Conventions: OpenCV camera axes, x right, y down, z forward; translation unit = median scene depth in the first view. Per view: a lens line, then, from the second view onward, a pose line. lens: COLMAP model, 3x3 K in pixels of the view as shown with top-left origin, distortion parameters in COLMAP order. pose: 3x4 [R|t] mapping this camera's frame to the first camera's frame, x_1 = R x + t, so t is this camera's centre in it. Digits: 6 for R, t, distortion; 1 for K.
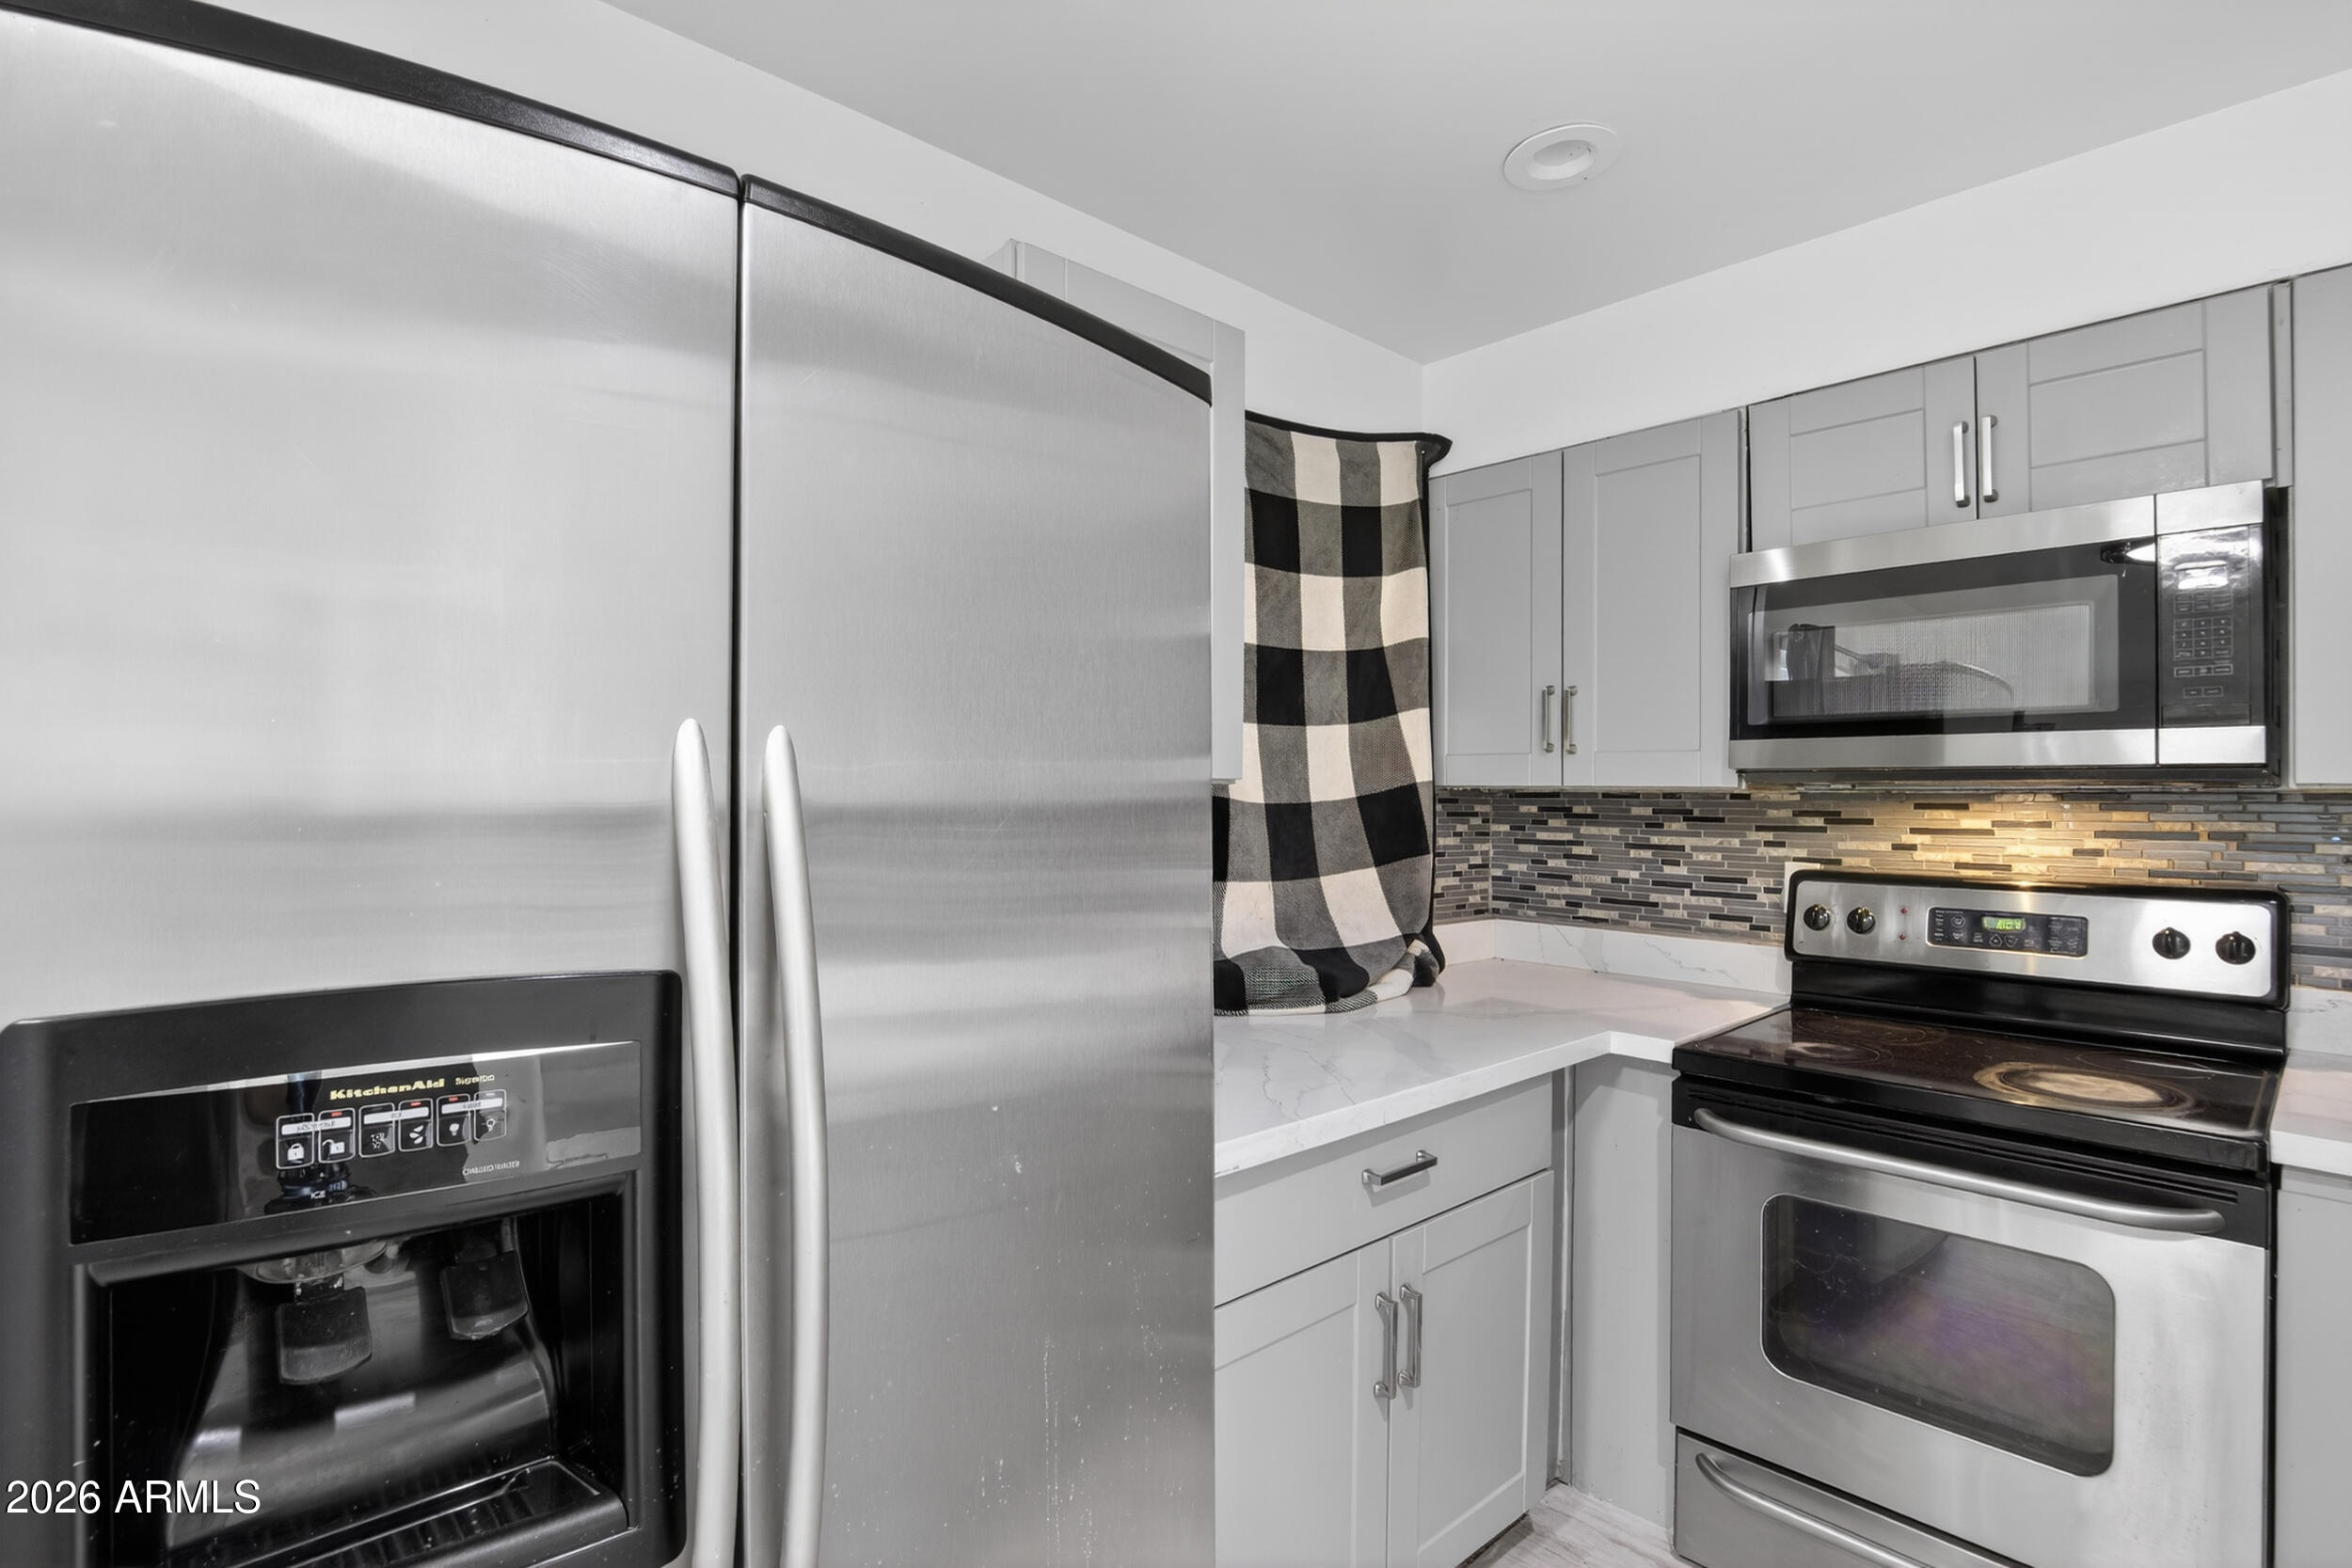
lens RADIAL K [[1116.6, 0, 1176.0], [0, 1116.6, 784.0], [0, 0, 1]] dist [-0.028999, 0.000133]
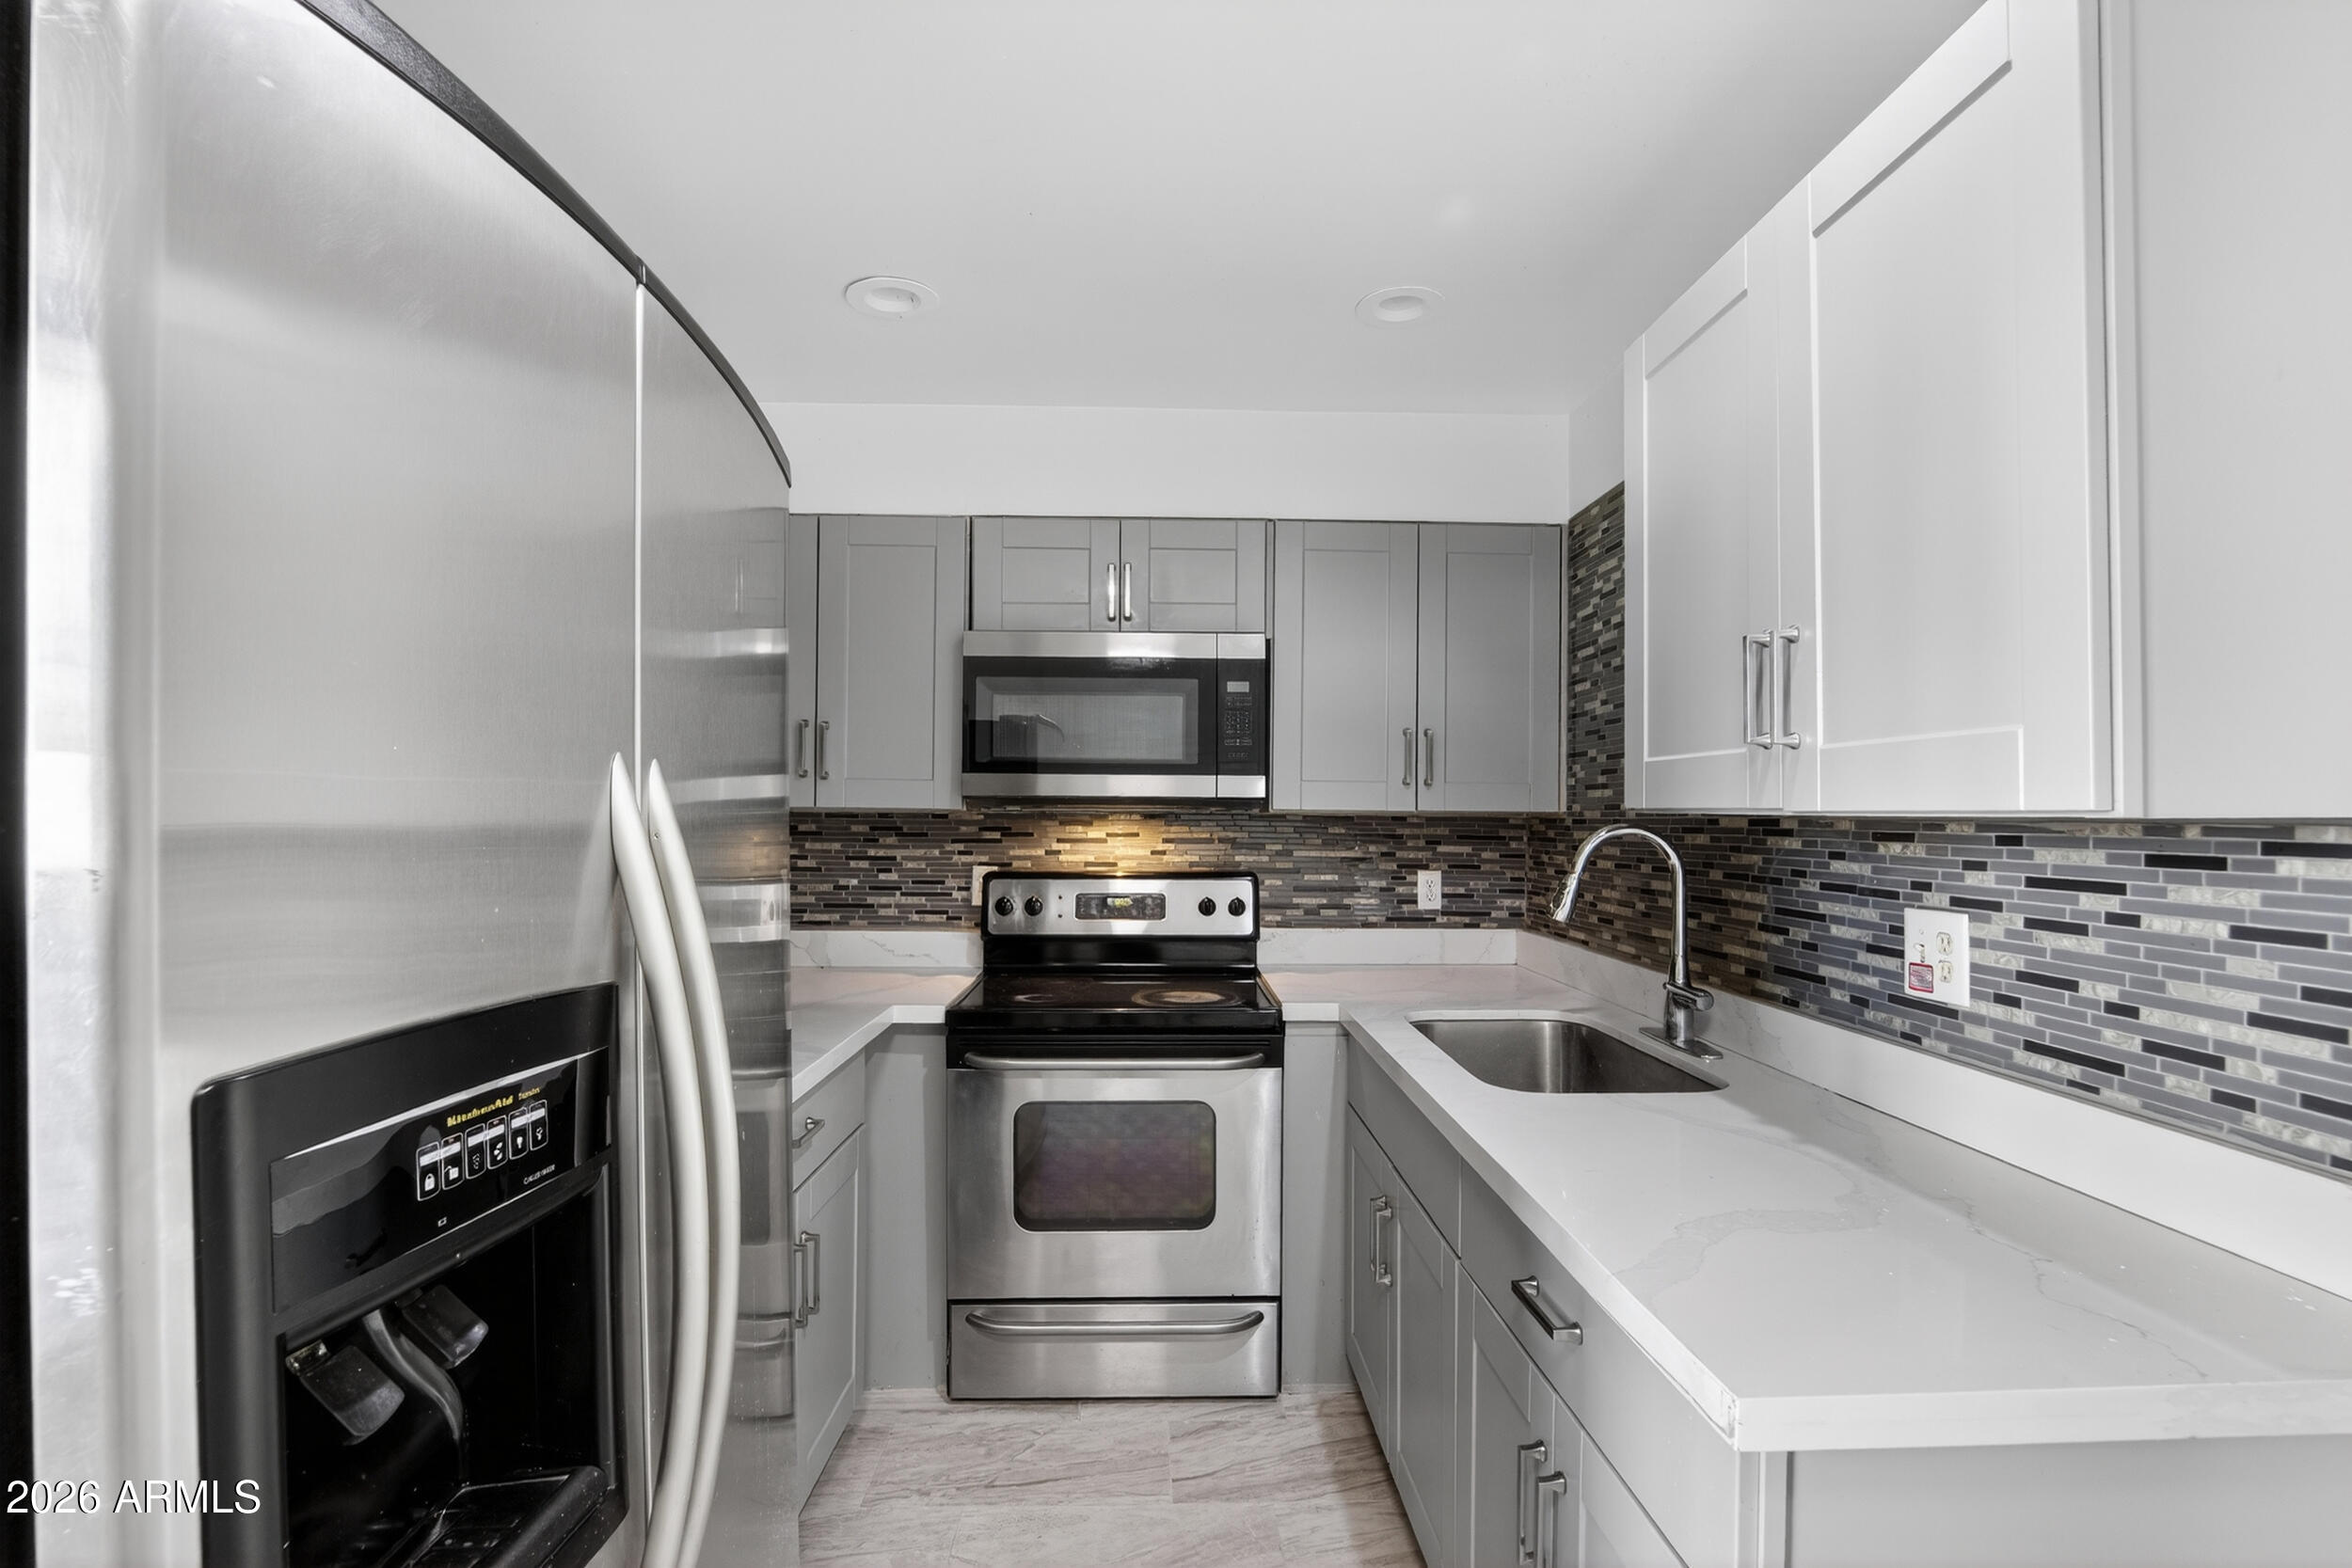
lens RADIAL K [[1113.3, 0, 1177.4], [0, 1113.3, 814.8], [0, 0, 1]] dist [-0.031444, 0.000470]
pose [[0.655546, -0.000547, 0.755155, -0.321558], [-0.008751, 0.999927, 0.008321, -0.003900], [-0.755104, -0.012063, 0.655494, -0.048769]]
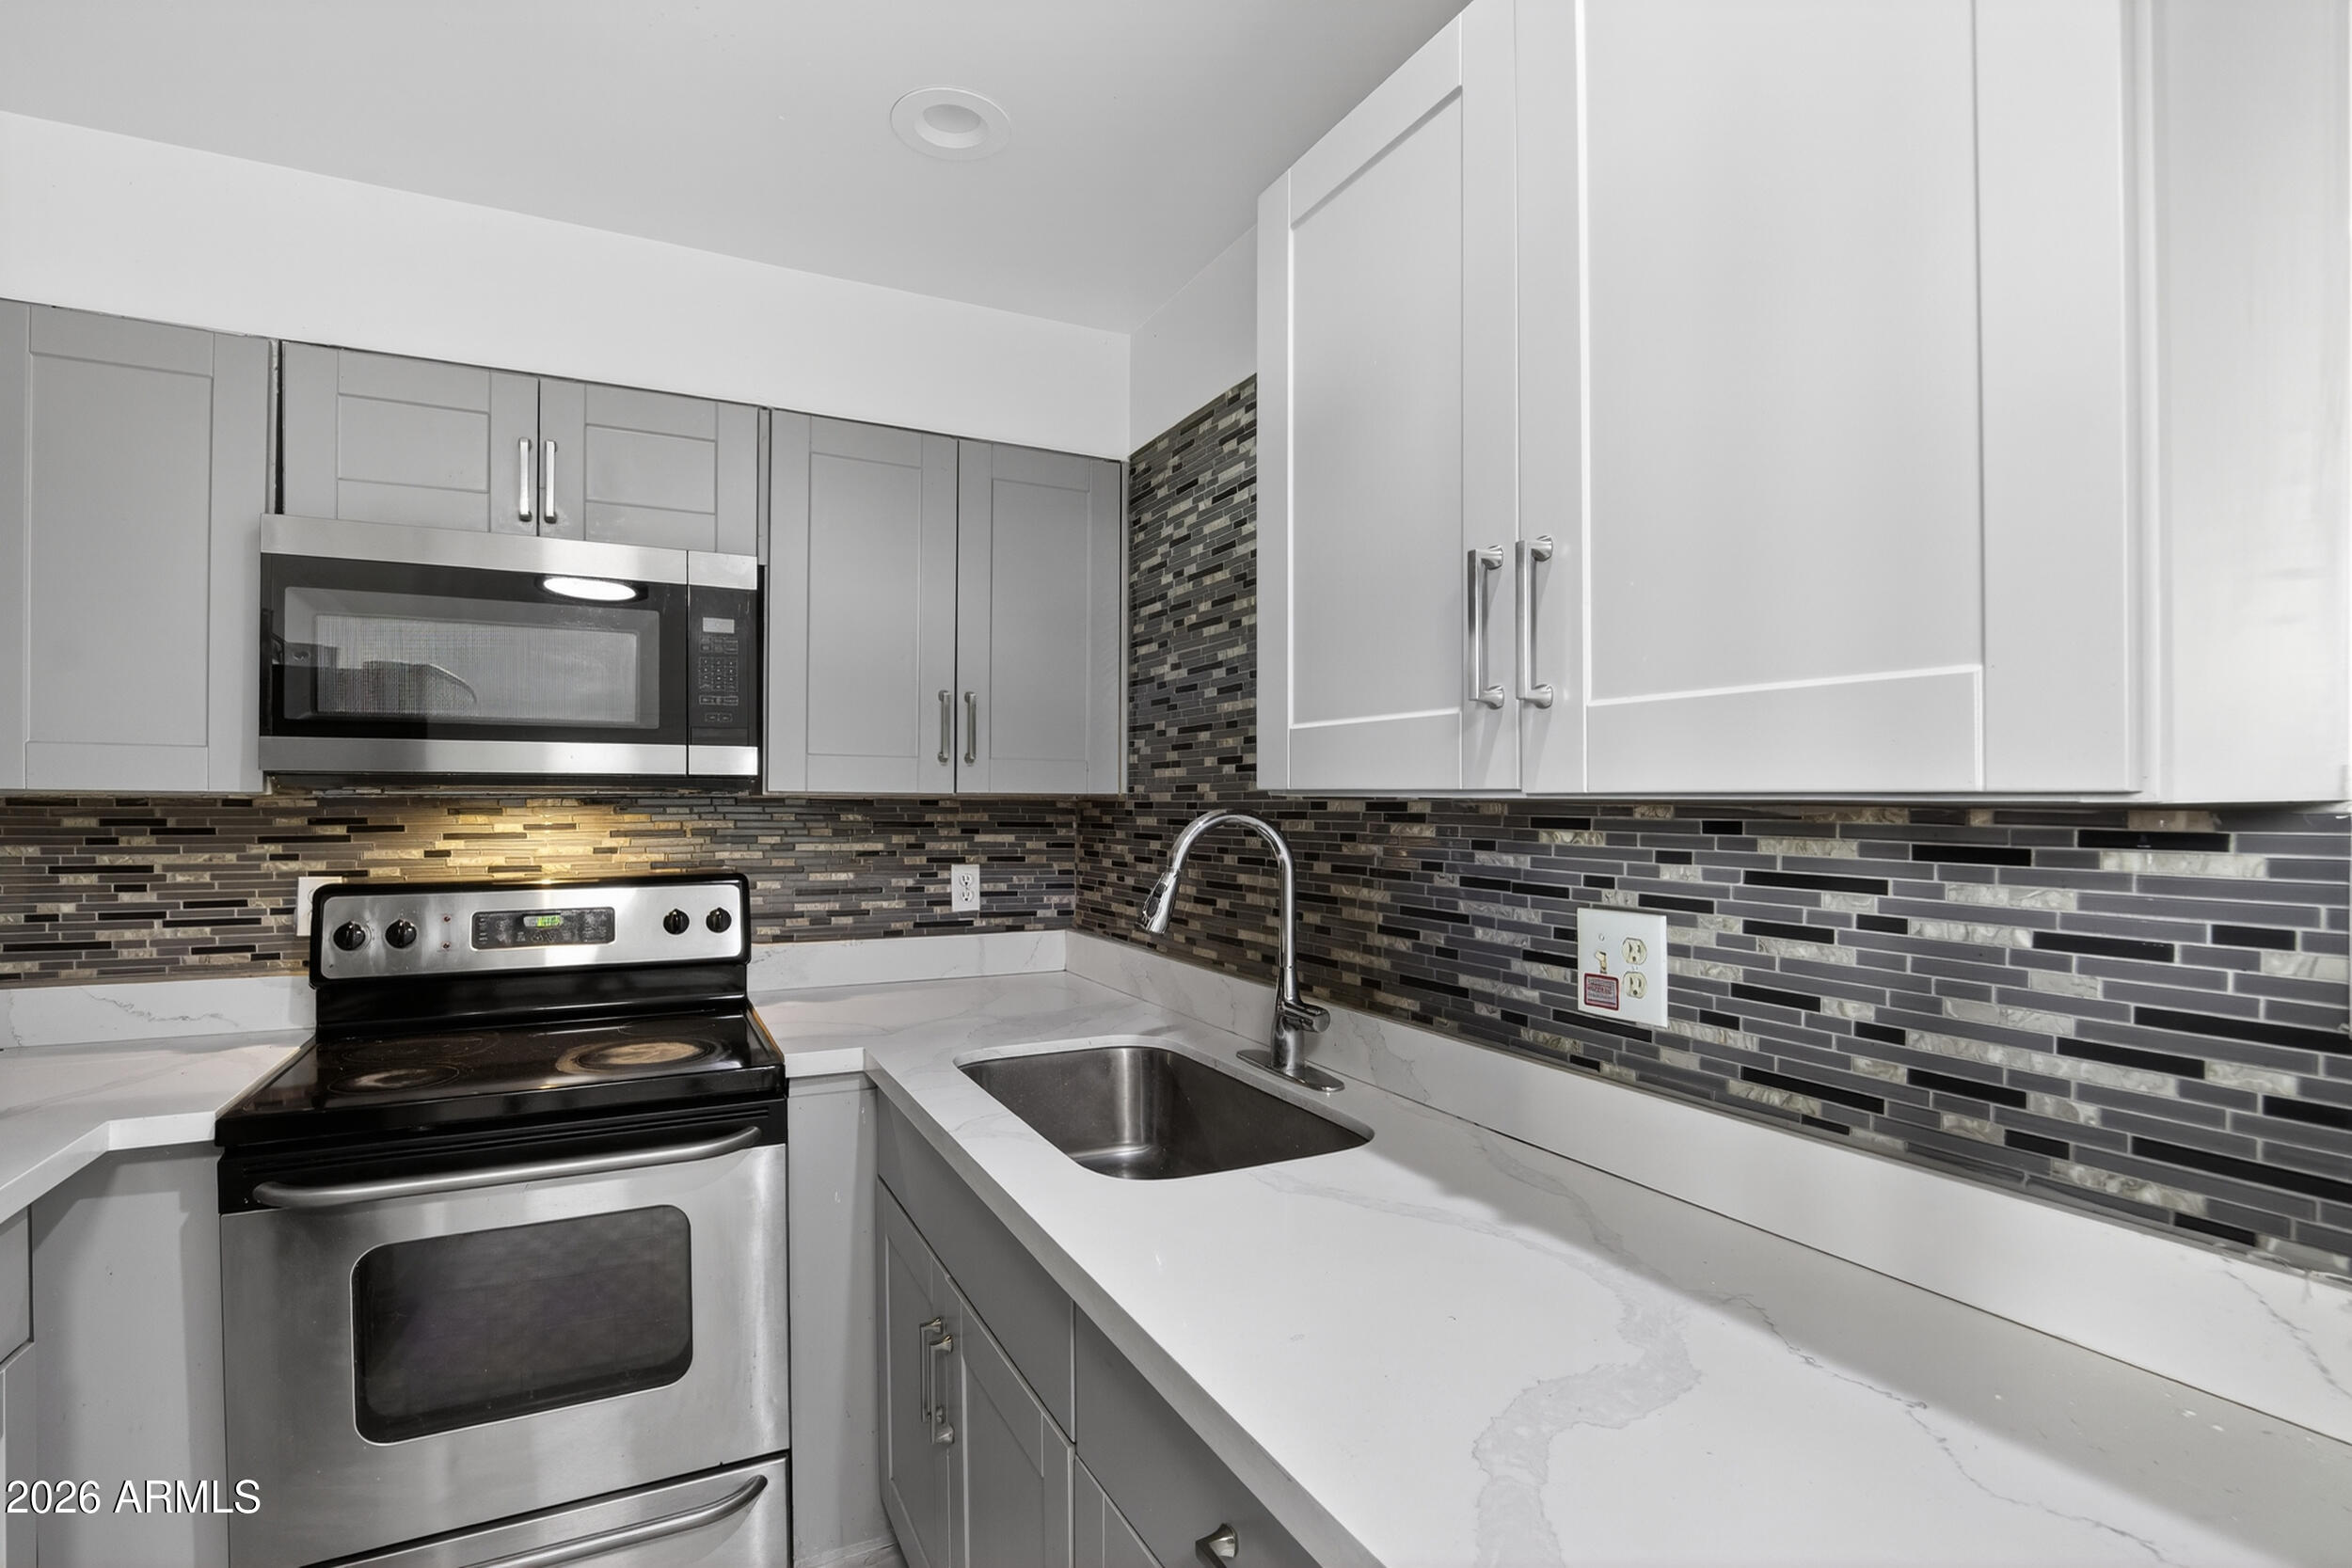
lens RADIAL K [[1101.1, 0, 1173.1], [0, 1101.1, 804.9], [0, 0, 1]] dist [-0.039190, 0.009005]
pose [[0.265820, -0.009019, 0.963981, -0.097019], [-0.008549, 0.999895, 0.011712, -0.002910], [-0.963985, -0.011355, 0.265715, 0.123118]]
